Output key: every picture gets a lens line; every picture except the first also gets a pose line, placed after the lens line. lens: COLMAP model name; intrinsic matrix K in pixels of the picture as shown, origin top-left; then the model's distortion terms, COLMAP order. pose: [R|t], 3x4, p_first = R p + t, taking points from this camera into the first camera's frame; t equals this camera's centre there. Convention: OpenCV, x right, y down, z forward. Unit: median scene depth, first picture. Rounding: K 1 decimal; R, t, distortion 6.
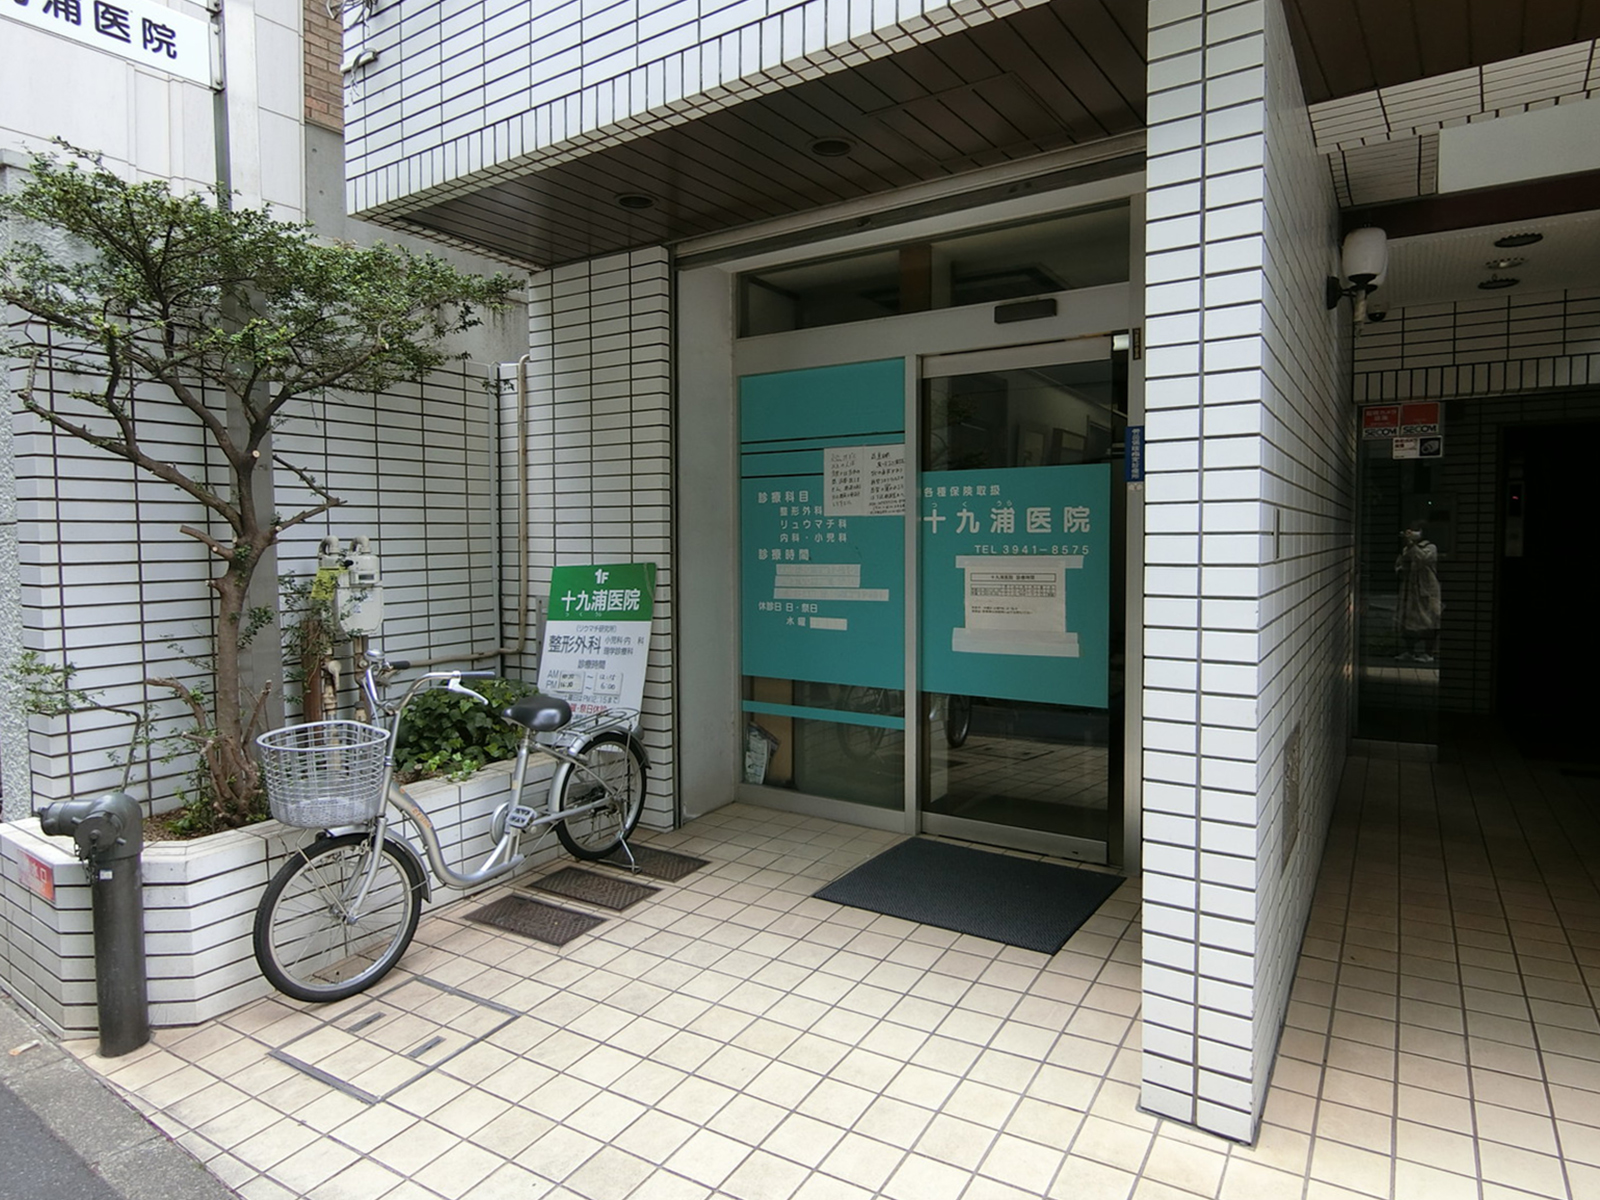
lens RADIAL K [[962.3, 0, 826.4], [0, 962.3, 584.5], [0, 0, 1]] dist [-0.002730, -0.000736]
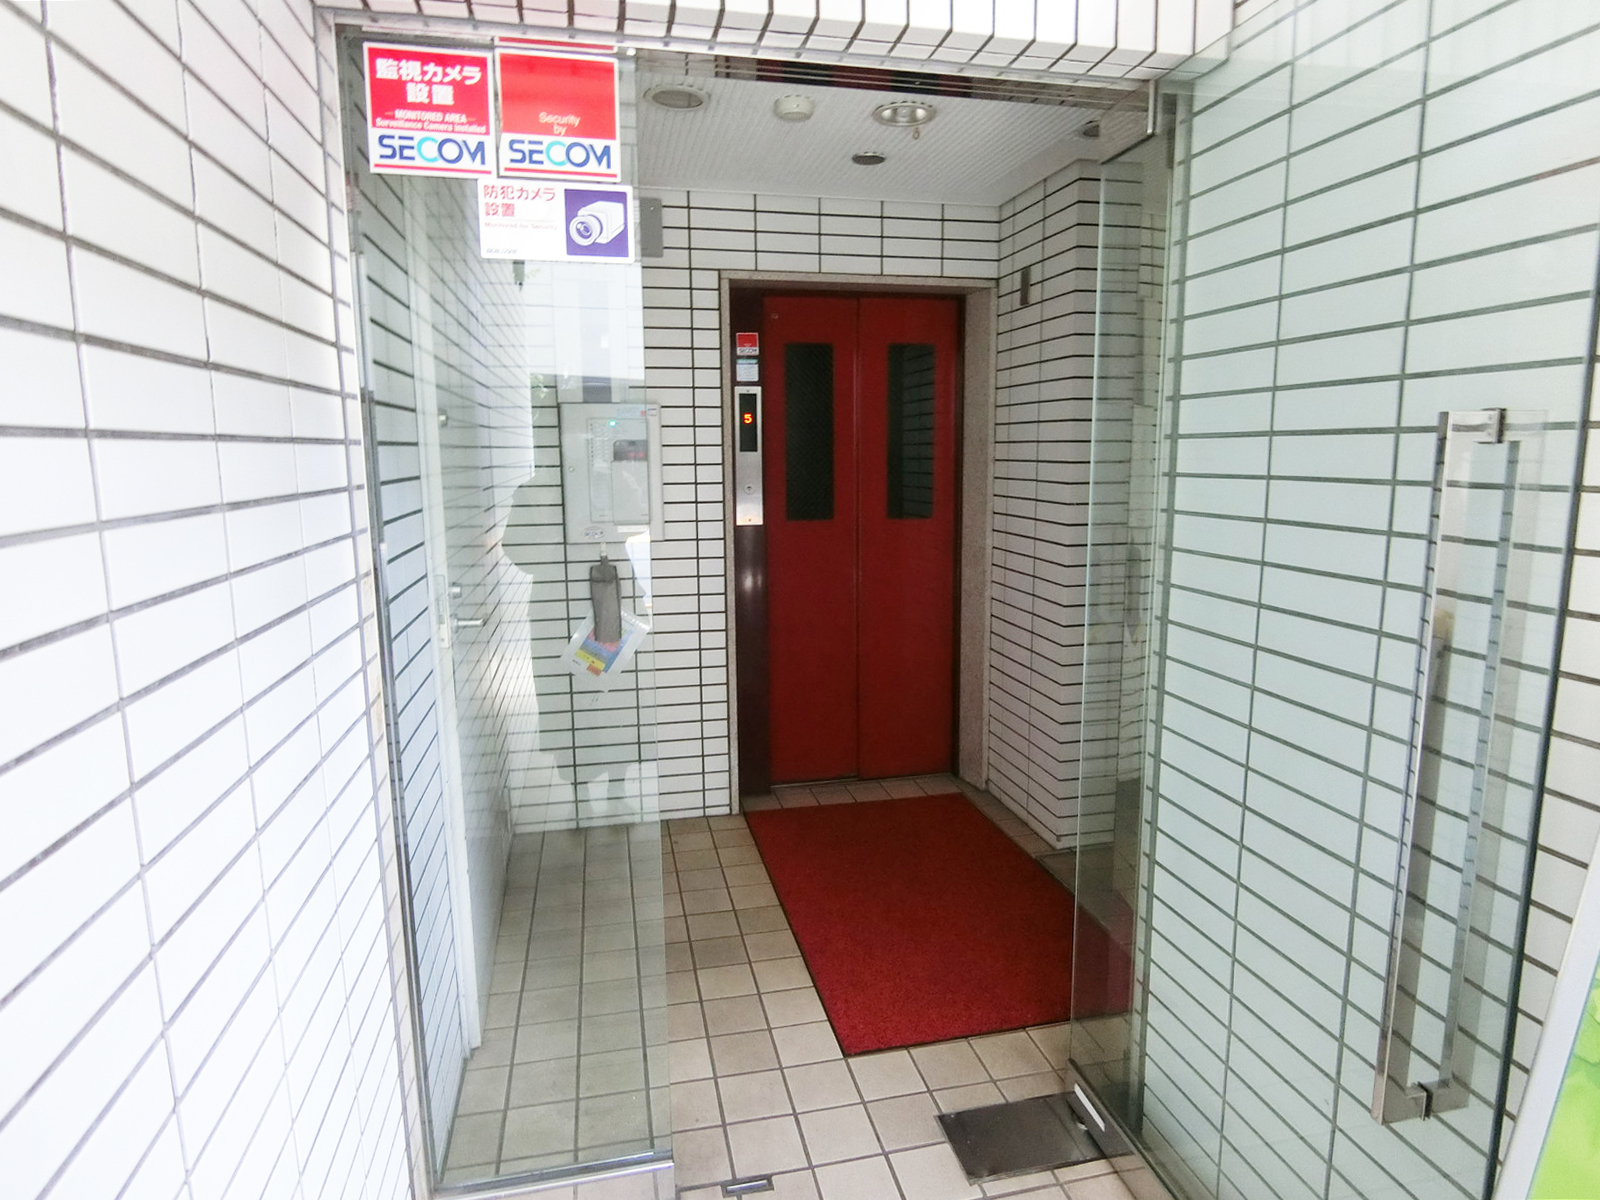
lens RADIAL K [[962.3, 0, 826.4], [0, 962.3, 584.5], [0, 0, 1]] dist [-0.002730, -0.000736]
pose [[0.718865, -0.087842, 0.689578, 0.365708], [0.027586, 0.994807, 0.097966, -0.048341], [-0.694602, -0.051401, 0.717555, 0.576119]]
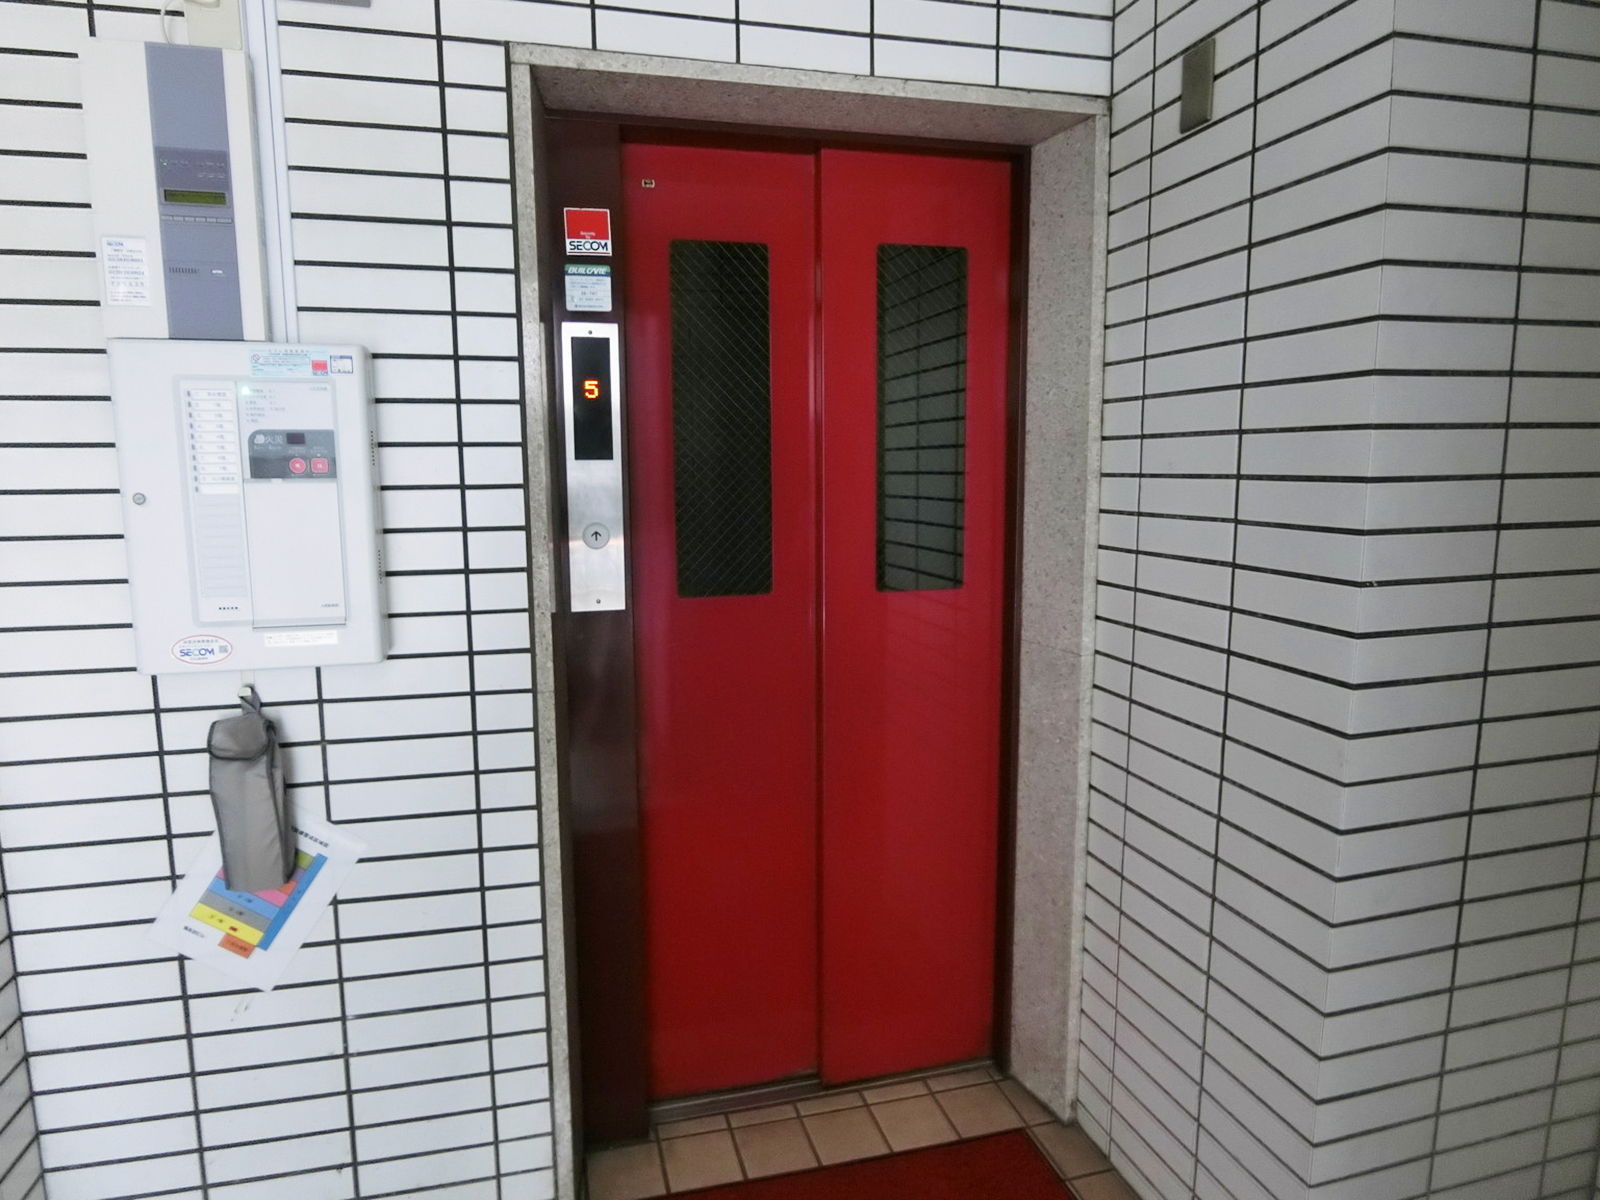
lens RADIAL K [[1006.1, 0, 800.0], [0, 1006.1, 600.0], [0, 0, 1]] dist [0.041332, 0.000452]
pose [[0.691102, -0.095807, 0.716379, 0.557742], [0.029624, 0.994097, 0.104369, -0.059860], [-0.722150, -0.050908, 0.689861, 0.772441]]
